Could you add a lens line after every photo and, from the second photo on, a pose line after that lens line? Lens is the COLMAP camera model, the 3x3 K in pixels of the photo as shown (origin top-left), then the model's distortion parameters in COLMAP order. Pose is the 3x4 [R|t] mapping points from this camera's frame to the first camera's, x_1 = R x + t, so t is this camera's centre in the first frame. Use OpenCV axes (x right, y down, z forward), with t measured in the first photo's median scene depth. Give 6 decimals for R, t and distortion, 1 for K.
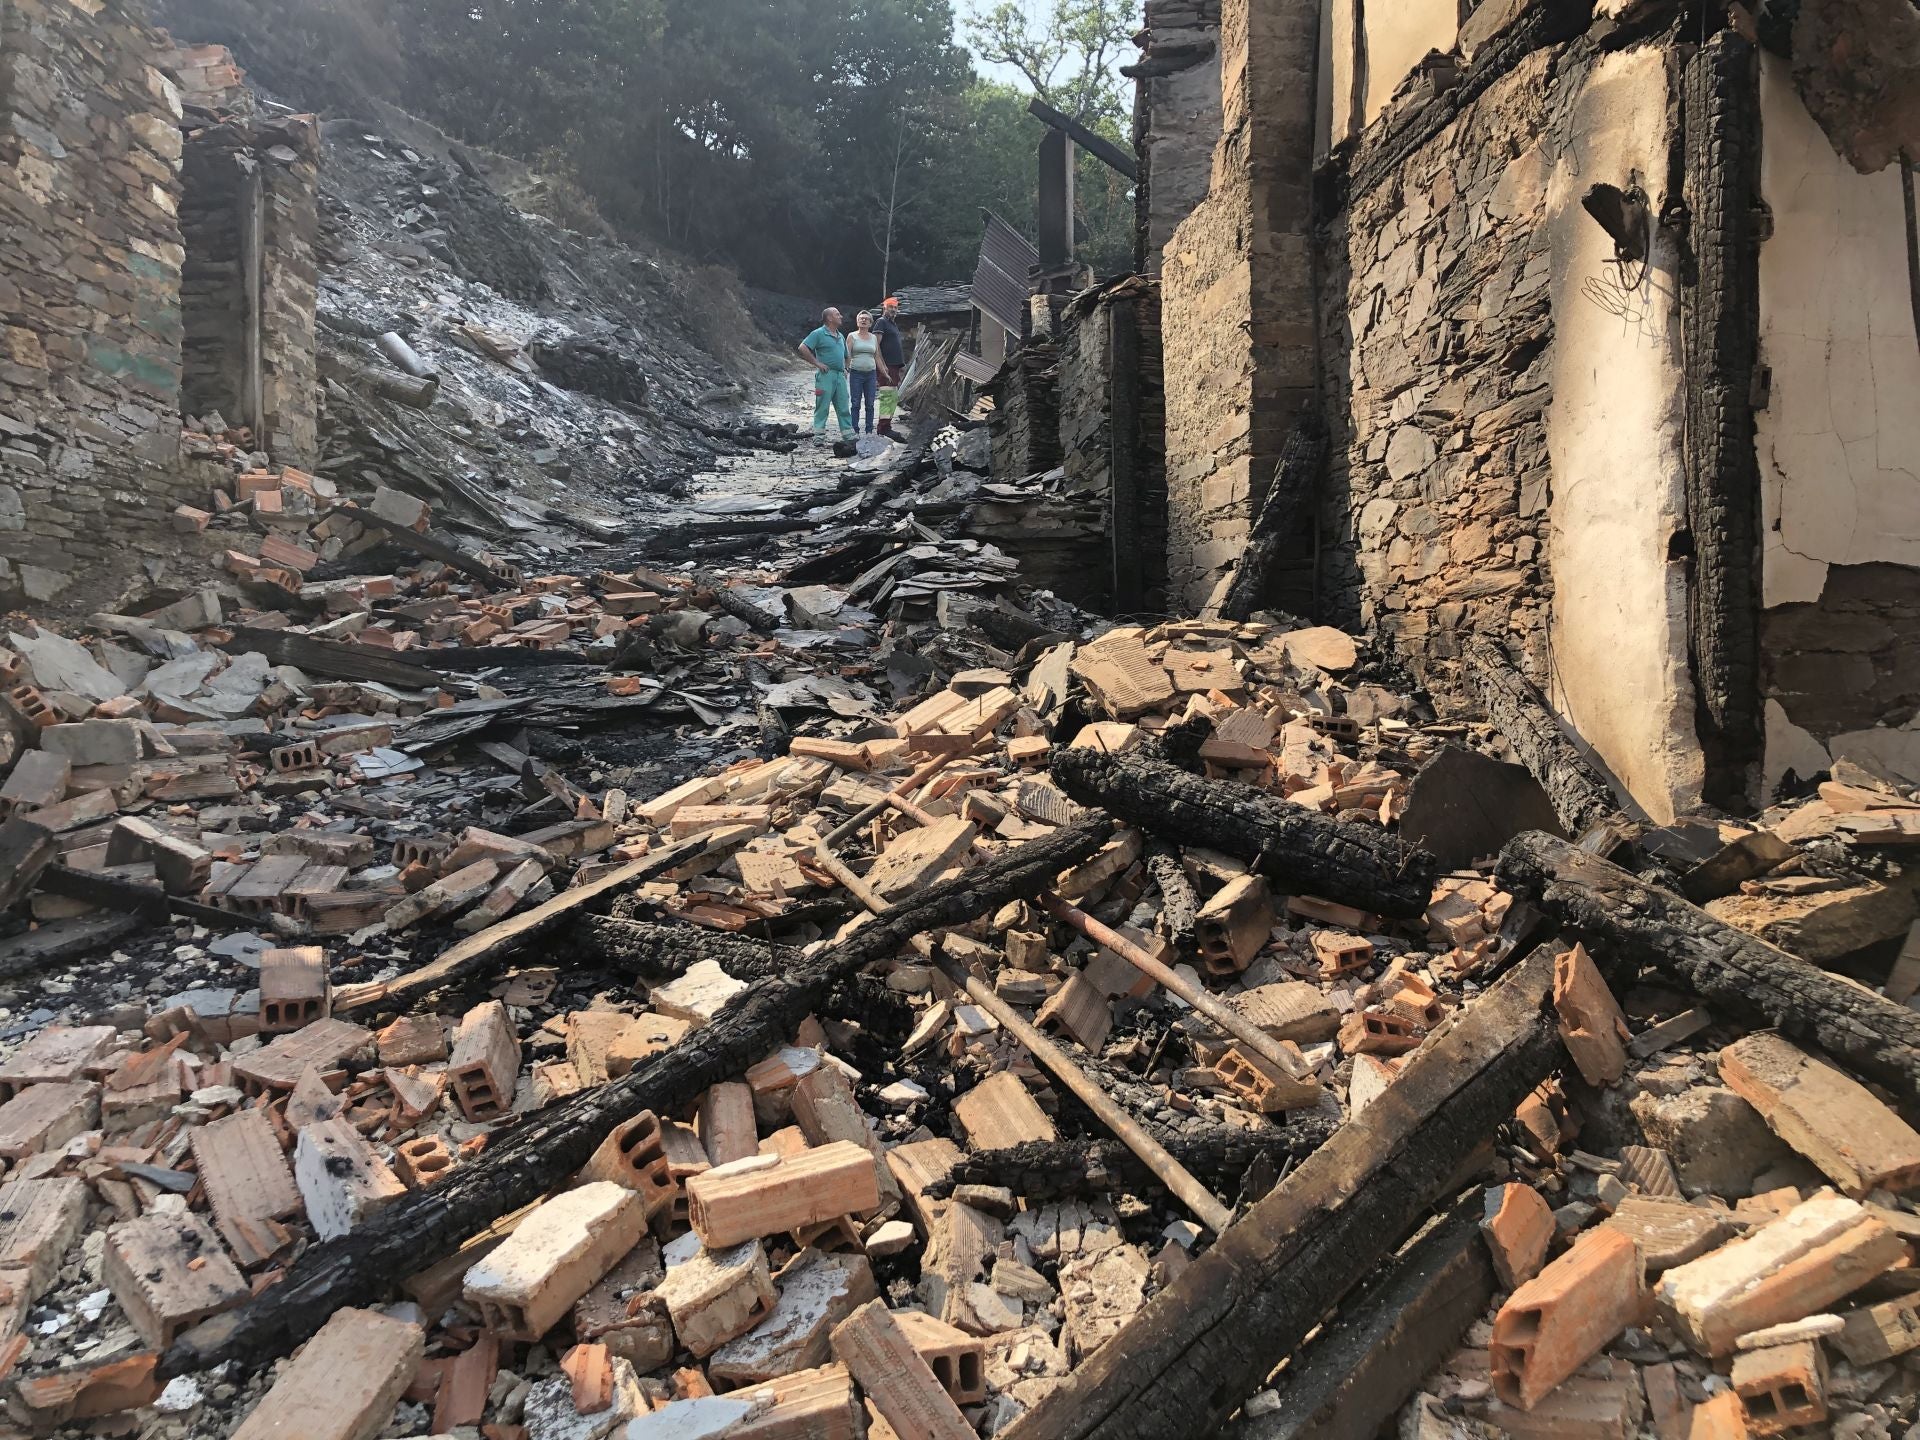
lens RADIAL K [[1534.4, 0, 961.0], [0, 1534.4, 713.2], [0, 0, 1]] dist [0.032675, -0.025988]
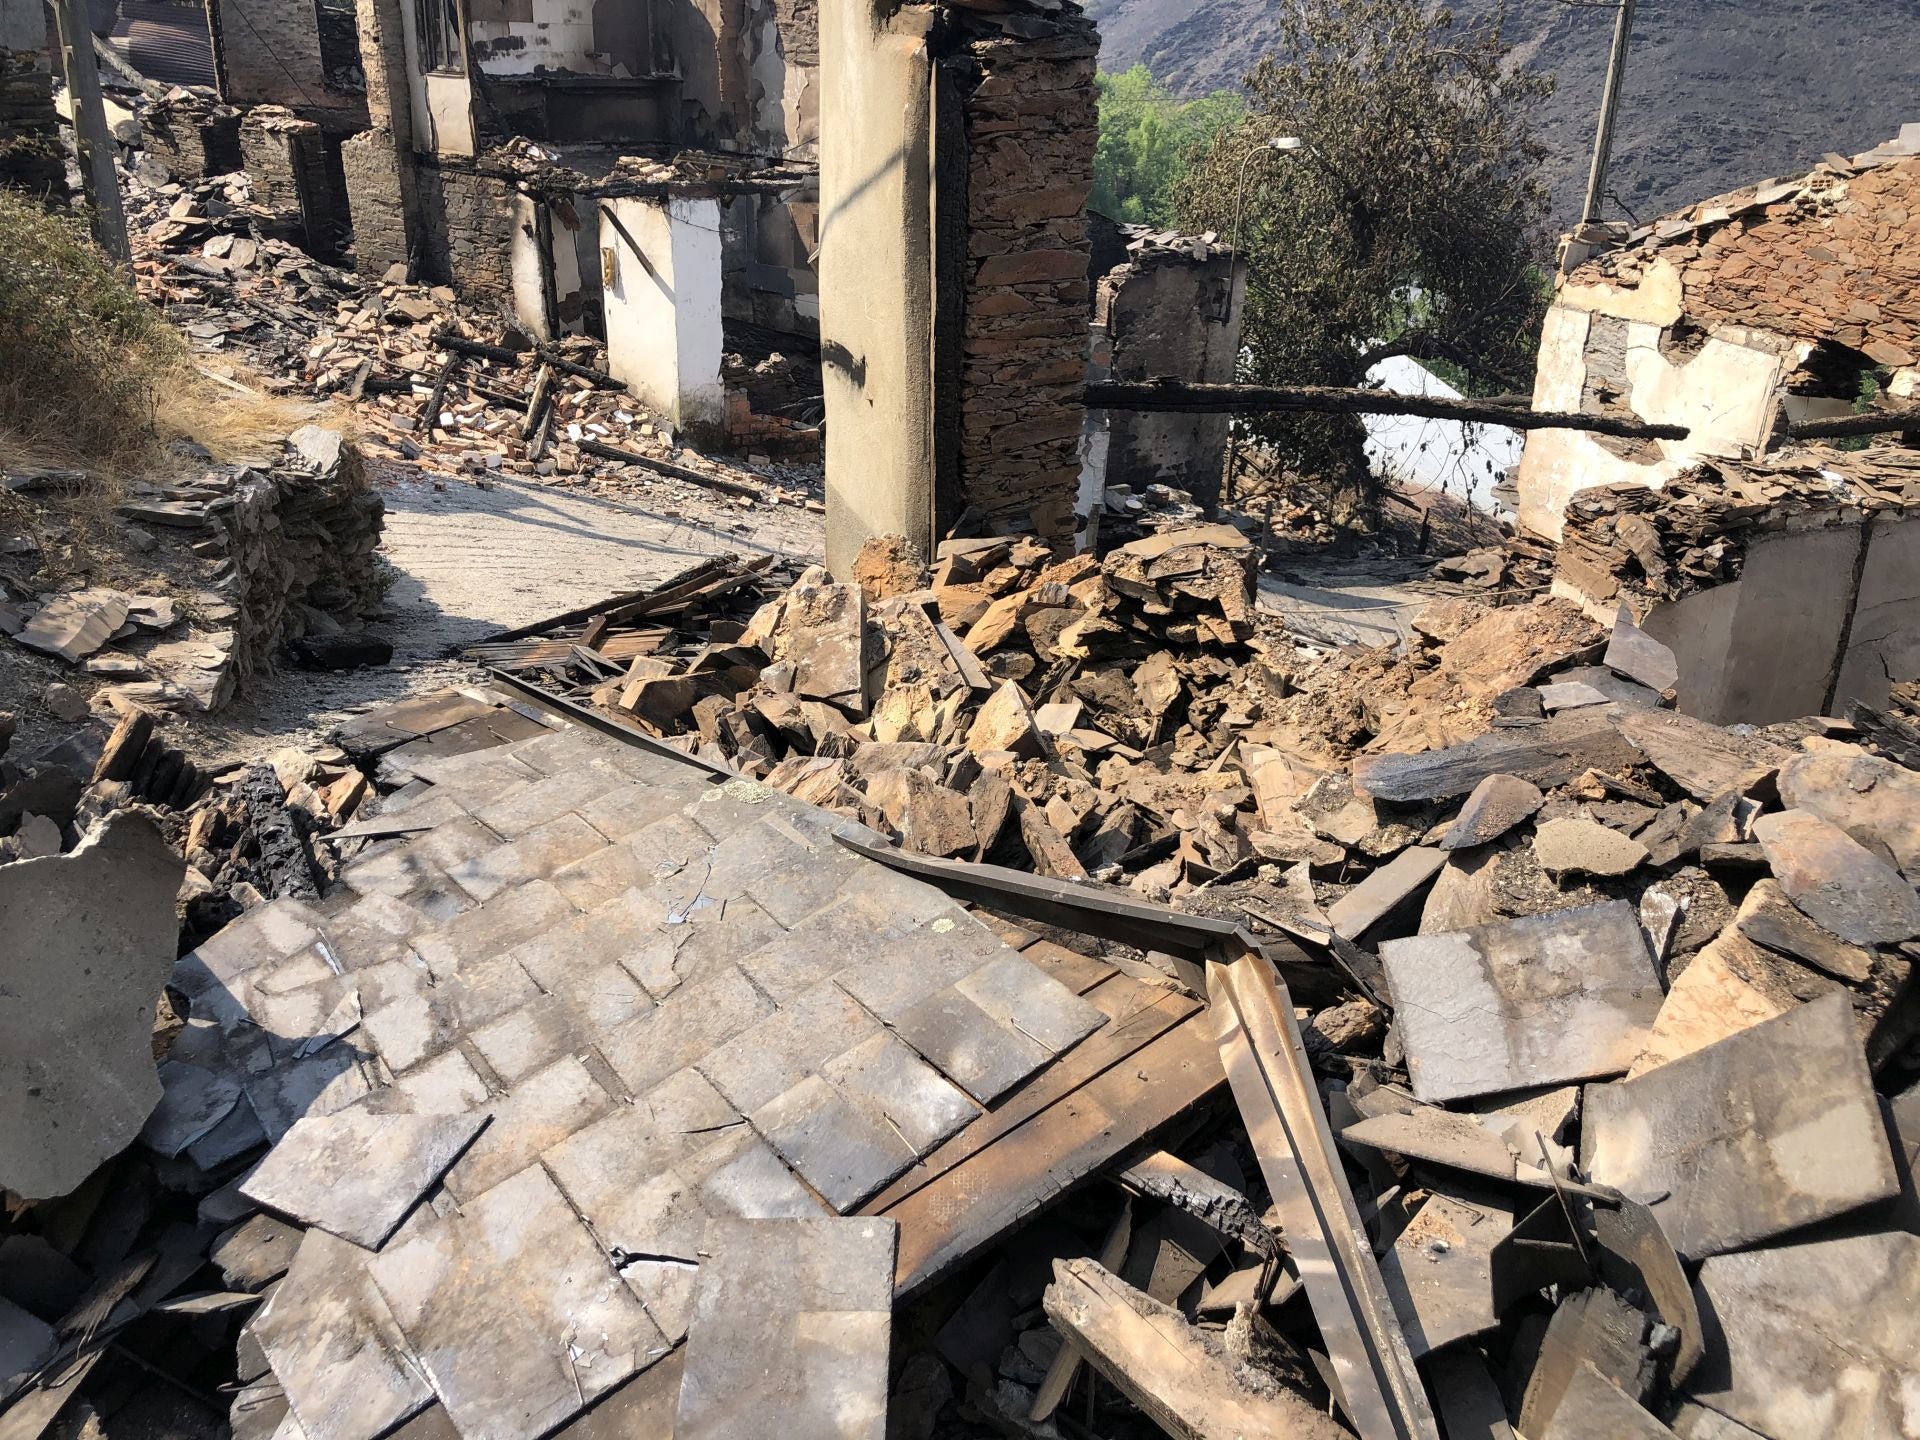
lens RADIAL K [[1534.4, 0, 957.2], [0, 1534.4, 717.8], [0, 0, 1]] dist [0.032675, -0.025988]
pose [[0.674872, -0.269155, 0.687098, -2.866339], [-0.005168, 0.929362, 0.369133, -0.763568], [-0.737917, -0.252669, 0.625809, -4.126263]]
